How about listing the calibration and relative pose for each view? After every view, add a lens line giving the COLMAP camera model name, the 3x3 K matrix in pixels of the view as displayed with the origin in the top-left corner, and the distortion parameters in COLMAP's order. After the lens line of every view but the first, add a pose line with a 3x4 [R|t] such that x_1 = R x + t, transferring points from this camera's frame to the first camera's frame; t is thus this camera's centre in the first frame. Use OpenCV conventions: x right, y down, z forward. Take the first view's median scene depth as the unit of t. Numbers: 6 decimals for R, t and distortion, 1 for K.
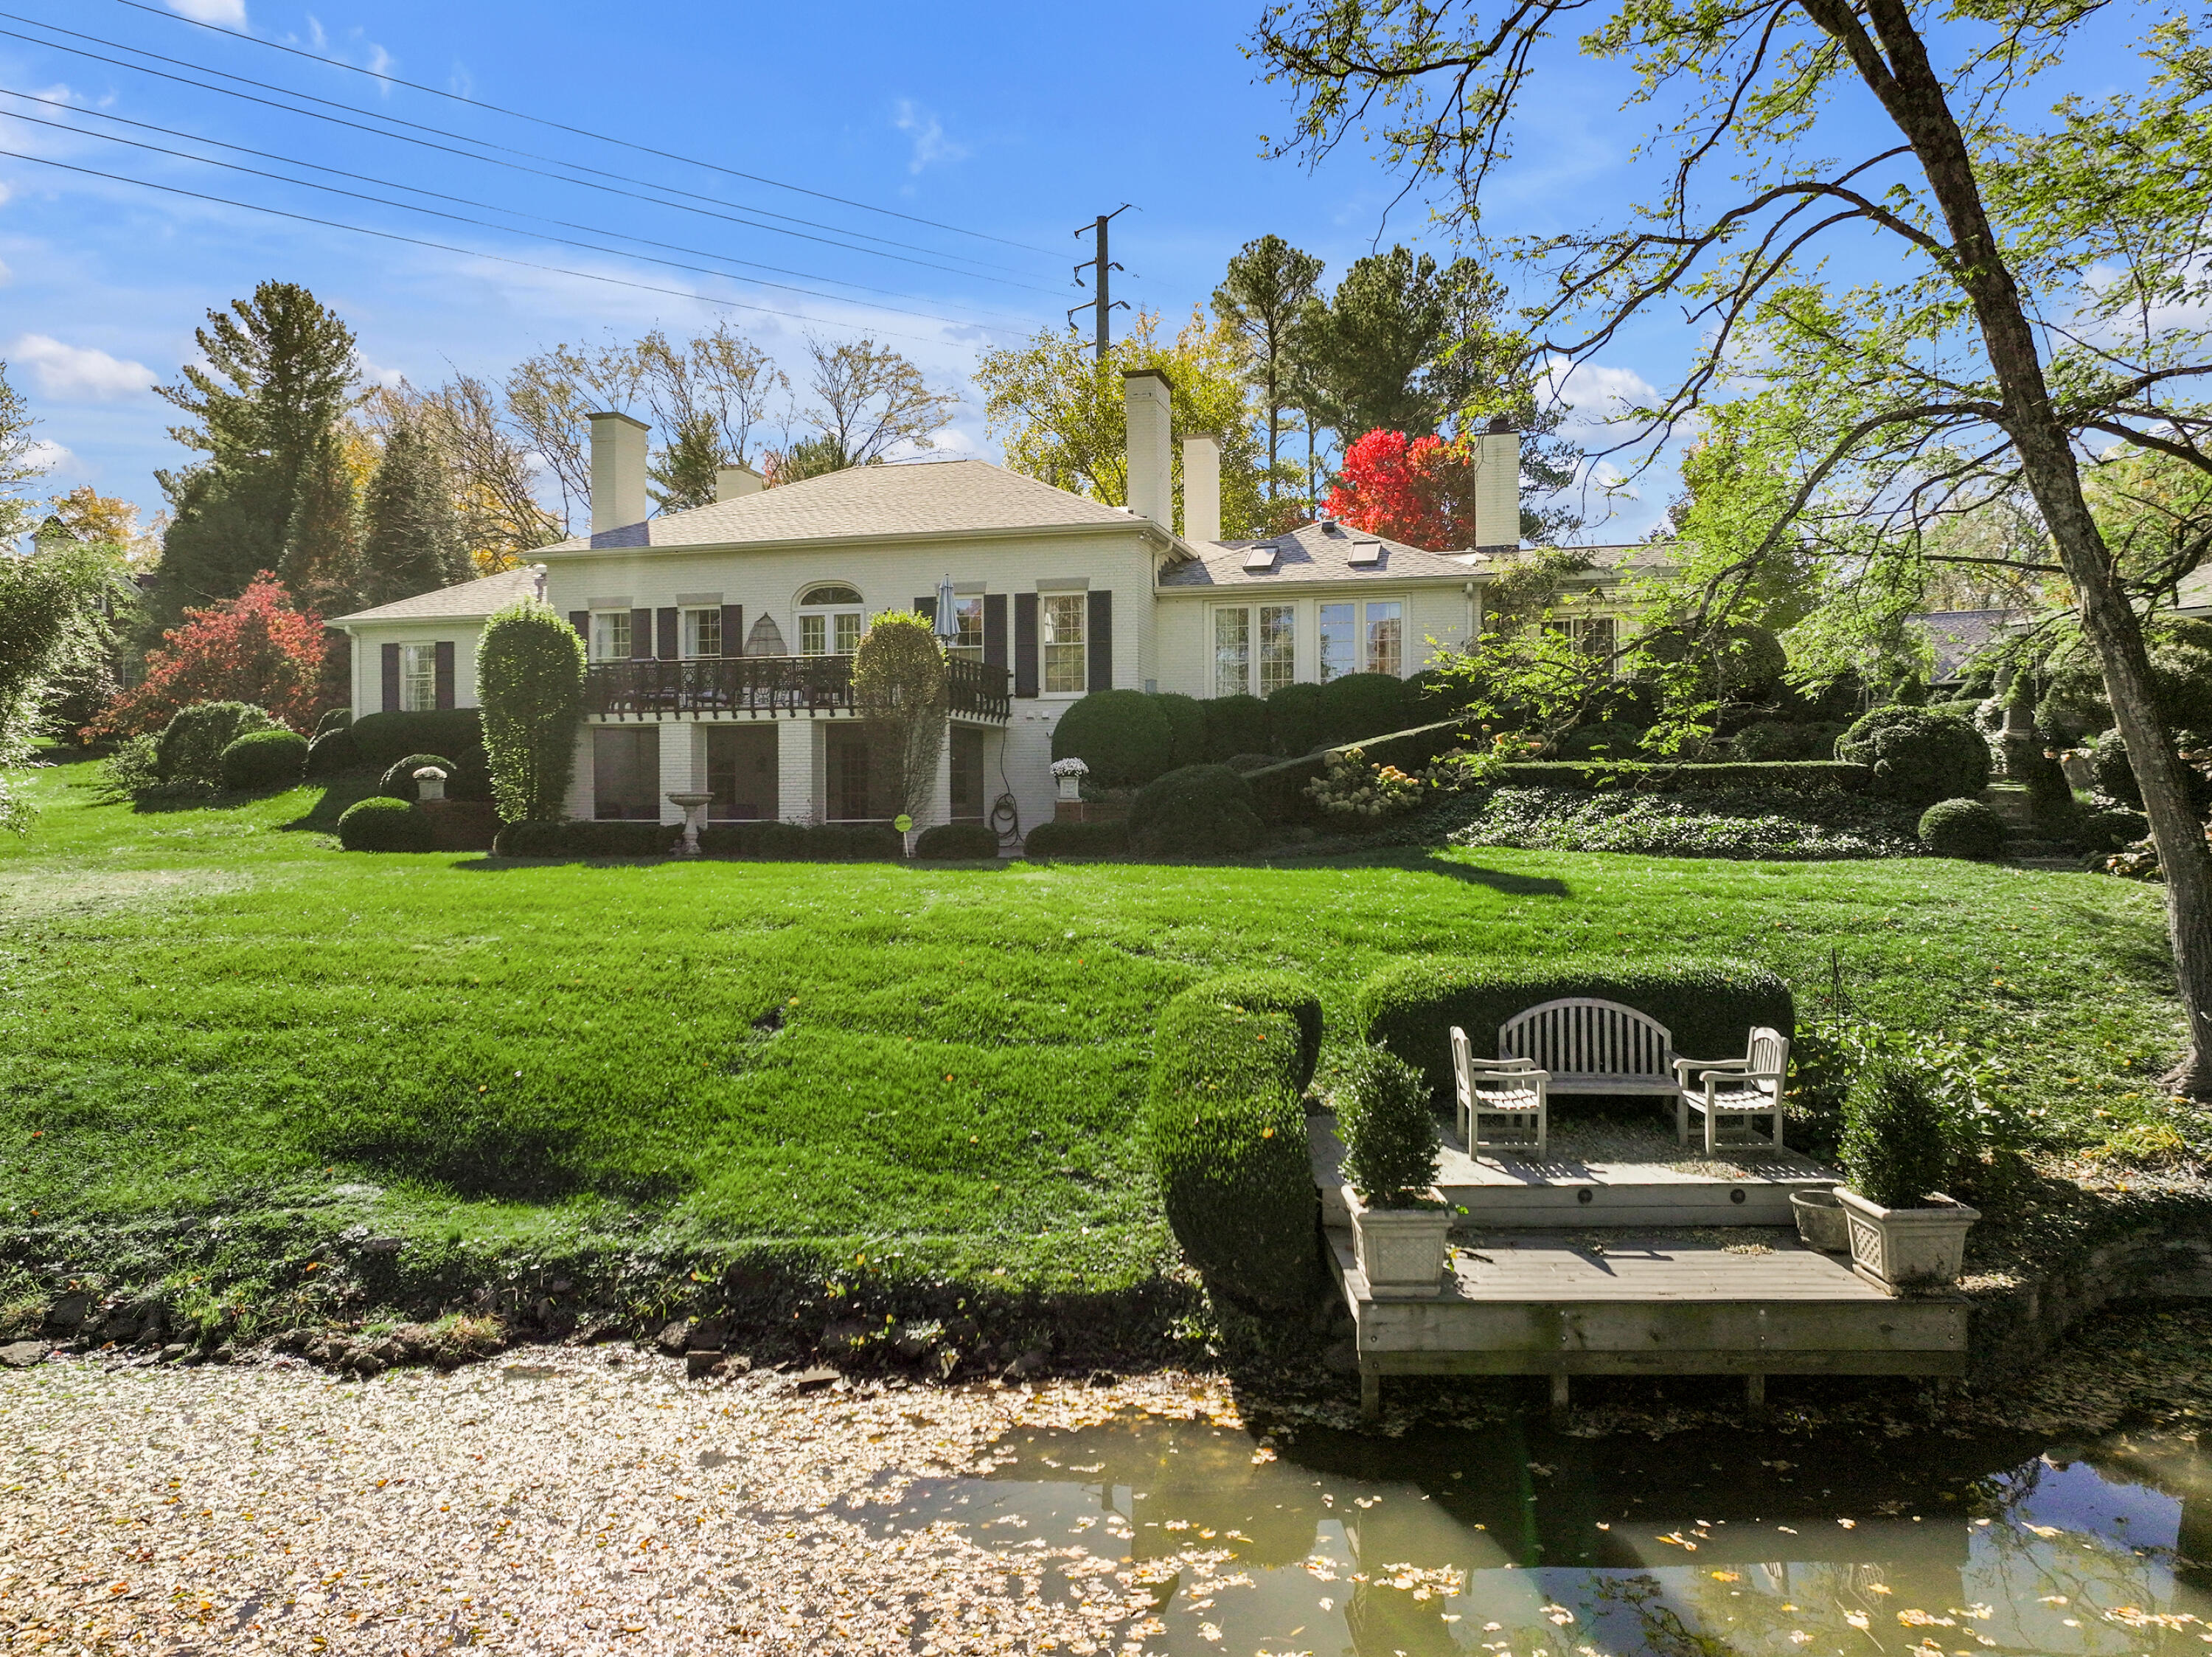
lens RADIAL K [[1550.9, 0, 1109.7], [0, 1550.9, 820.1], [0, 0, 1]] dist [0.002323, 0.011481]
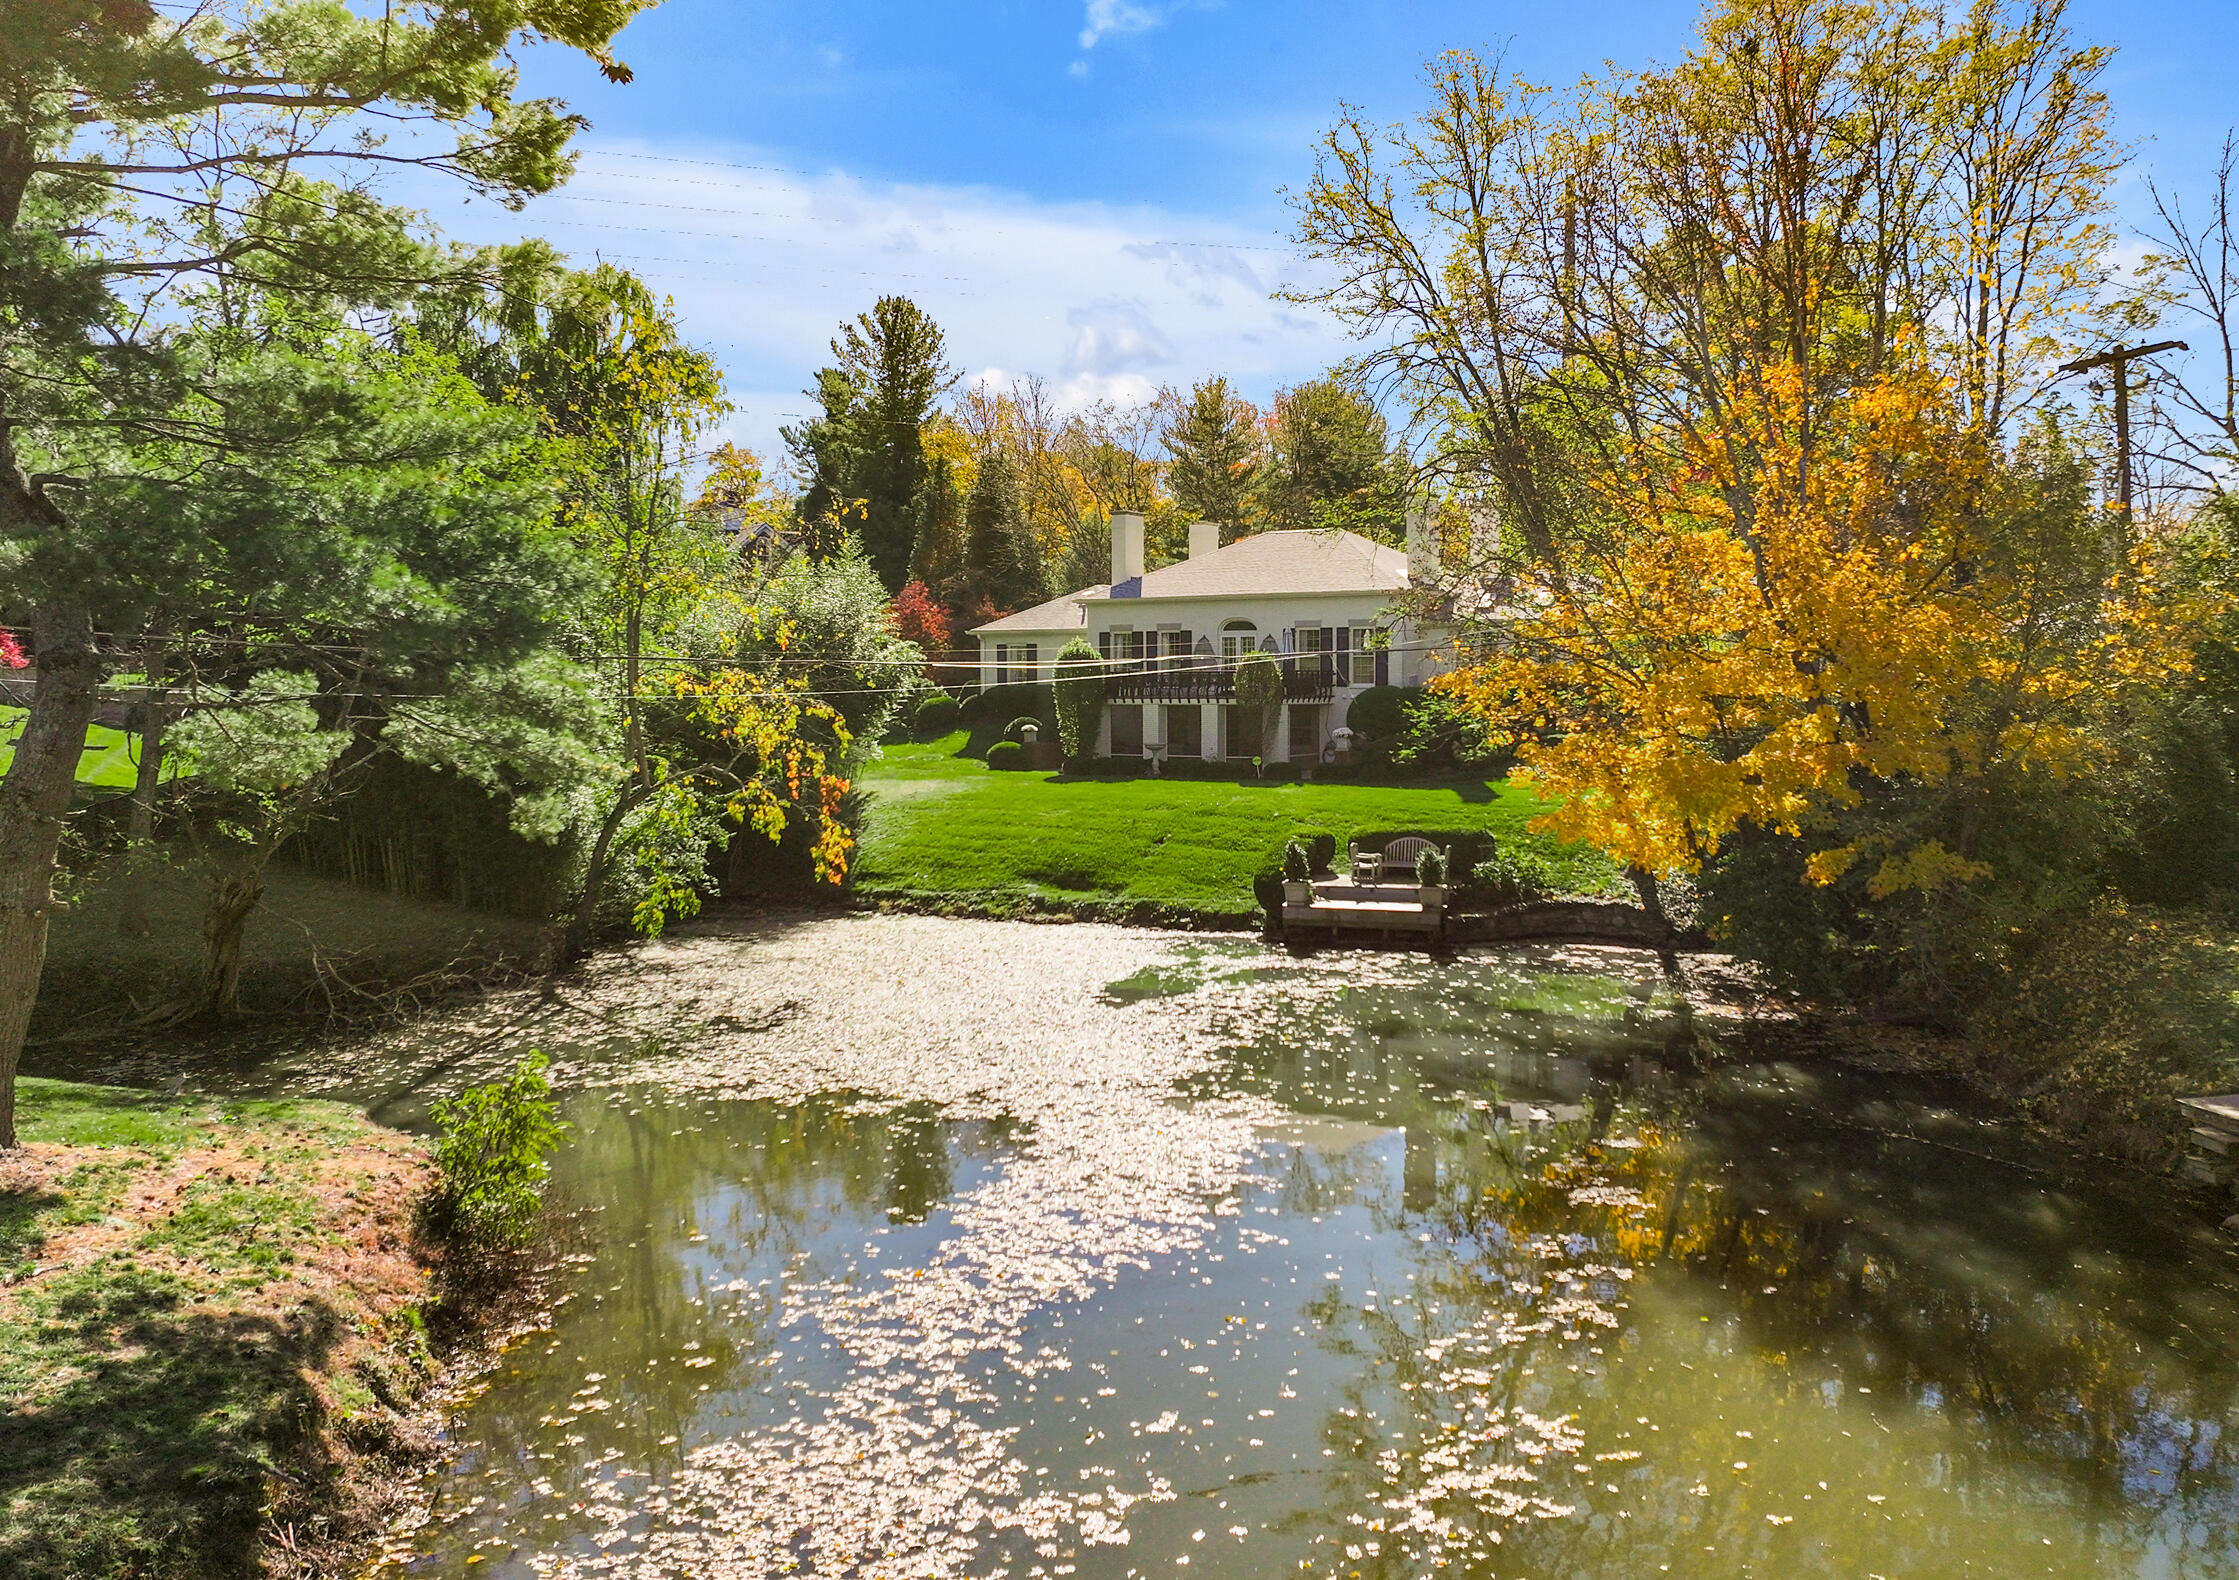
lens RADIAL K [[1867.8, 0, 1176.5], [0, 1867.8, 793.0], [0, 0, 1]] dist [0.055616, -0.000267]
pose [[0.954460, 0.018017, -0.297795, 0.757311], [-0.003401, 0.998767, 0.049526, -0.117774], [0.298320, -0.046258, 0.953344, -2.057521]]
